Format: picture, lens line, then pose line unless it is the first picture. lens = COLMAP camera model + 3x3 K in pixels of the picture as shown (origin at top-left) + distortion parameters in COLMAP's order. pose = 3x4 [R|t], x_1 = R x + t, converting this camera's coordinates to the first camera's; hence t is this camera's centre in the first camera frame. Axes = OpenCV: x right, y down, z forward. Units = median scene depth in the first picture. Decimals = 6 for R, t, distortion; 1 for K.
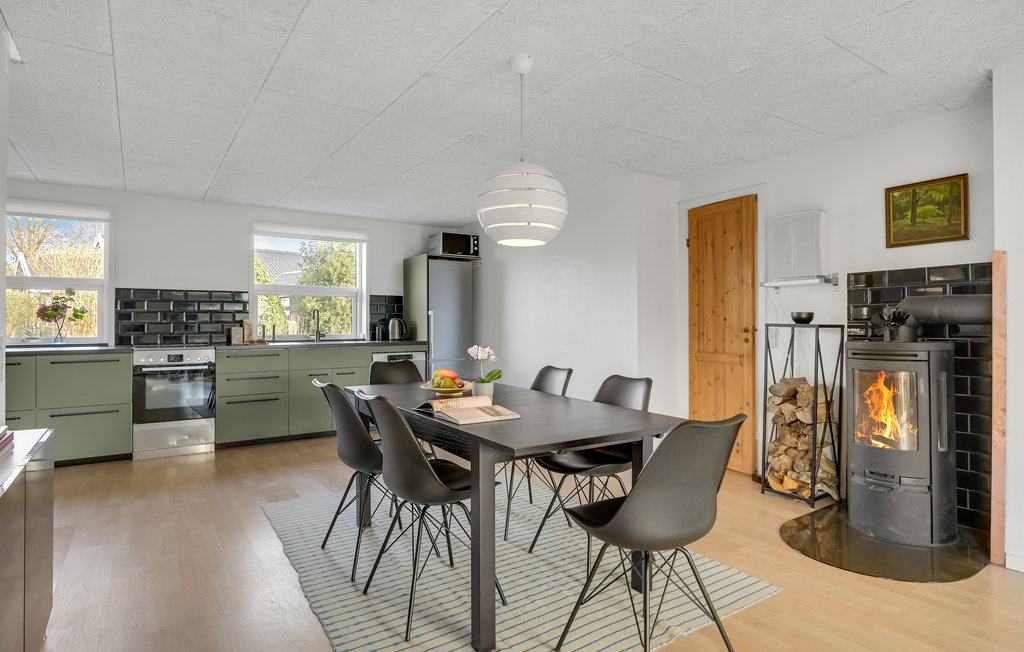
lens RADIAL K [[560.7, 0, 510.8], [0, 560.7, 314.8], [0, 0, 1]] dist [-0.006363, -0.001564]
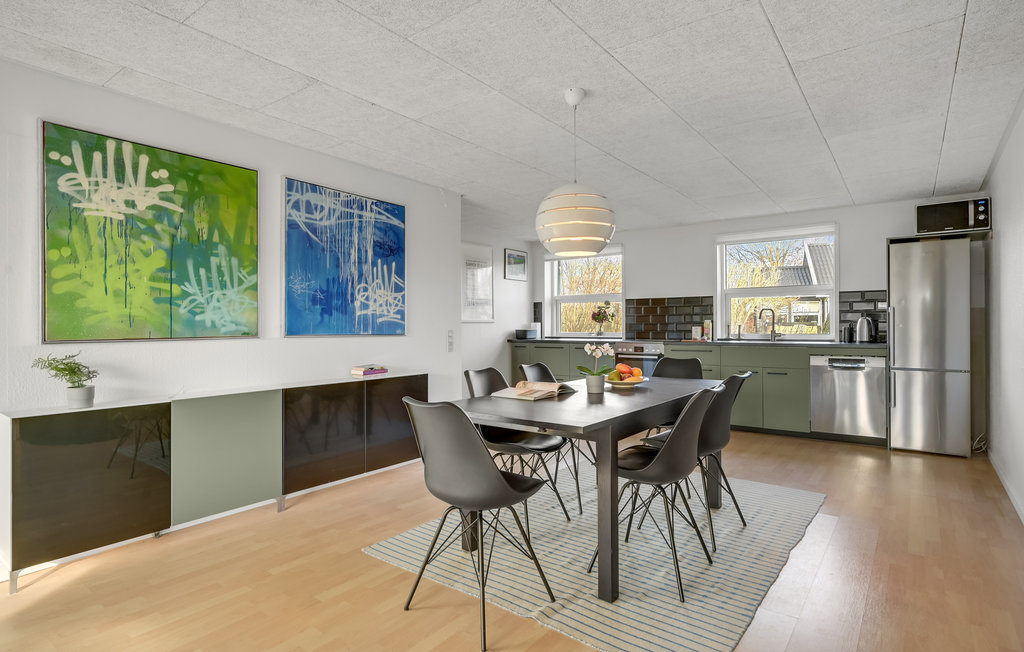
lens RADIAL K [[523.8, 0, 512.0], [0, 523.8, 326.0], [0, 0, 1]] dist [-0.002465, -0.000608]
pose [[0.327513, 0.002953, -0.944842, 0.414162], [0.017502, 0.999805, 0.009191, 0.003554], [0.944685, -0.019547, 0.327397, 0.245839]]
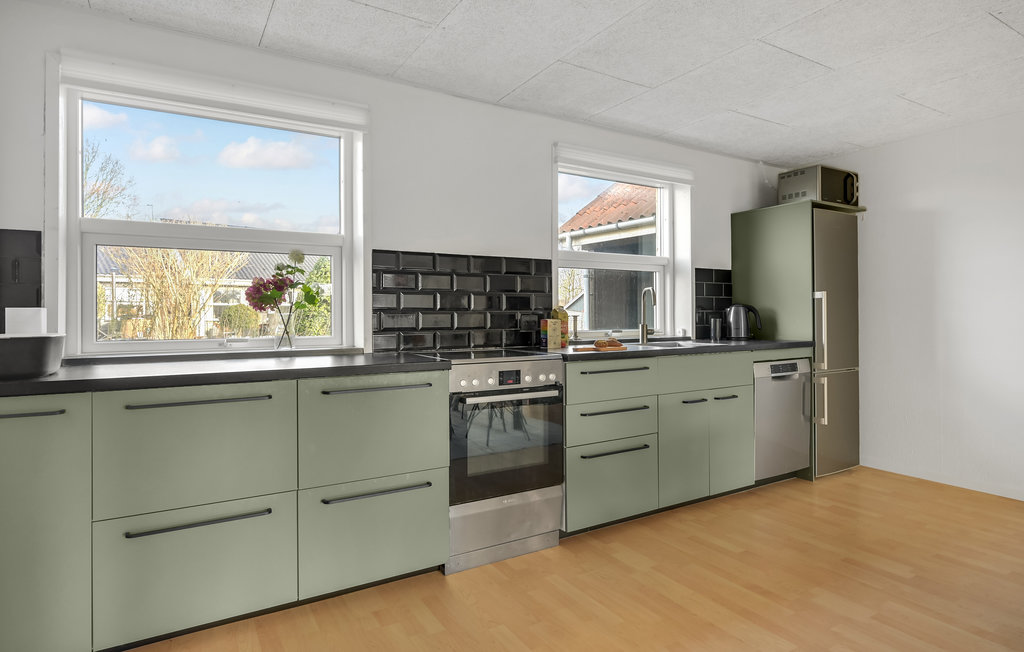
lens RADIAL K [[569.2, 0, 509.8], [0, 569.2, 304.5], [0, 0, 1]] dist [0.003091, 0.000255]
pose [[0.998931, -0.002136, -0.046167, -0.476654], [0.002054, 0.999996, -0.001822, 0.007491], [0.046170, 0.001726, 0.998932, 0.379906]]
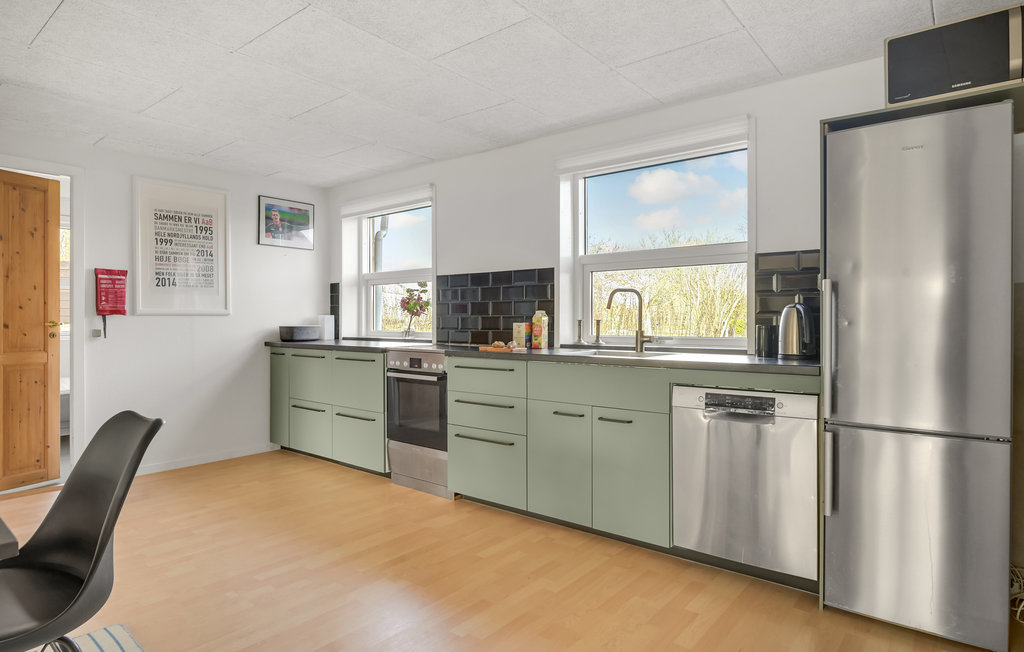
lens RADIAL K [[565.6, 0, 512.2], [0, 565.6, 323.0], [0, 0, 1]] dist [-0.021700, 0.000338]
pose [[0.292001, 0.006998, -0.956392, 0.139003], [0.011605, 0.999874, 0.010859, 0.014323], [0.956348, -0.014270, 0.291883, 0.750152]]
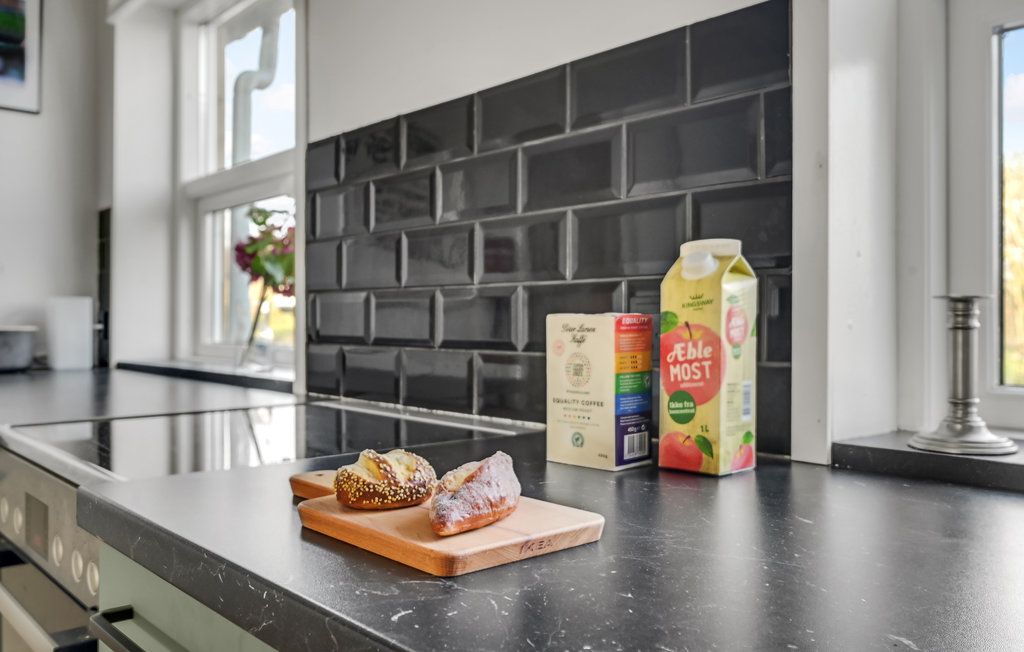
lens RADIAL K [[854.0, 0, 512.0], [0, 854.0, 326.0], [0, 0, 1]] dist [-0.005224, -0.003259]
pose [[0.134714, 0.010951, -0.990824, -0.302806], [0.014755, 0.999806, 0.013056, 0.020976], [0.990775, -0.016378, 0.134526, 0.906497]]
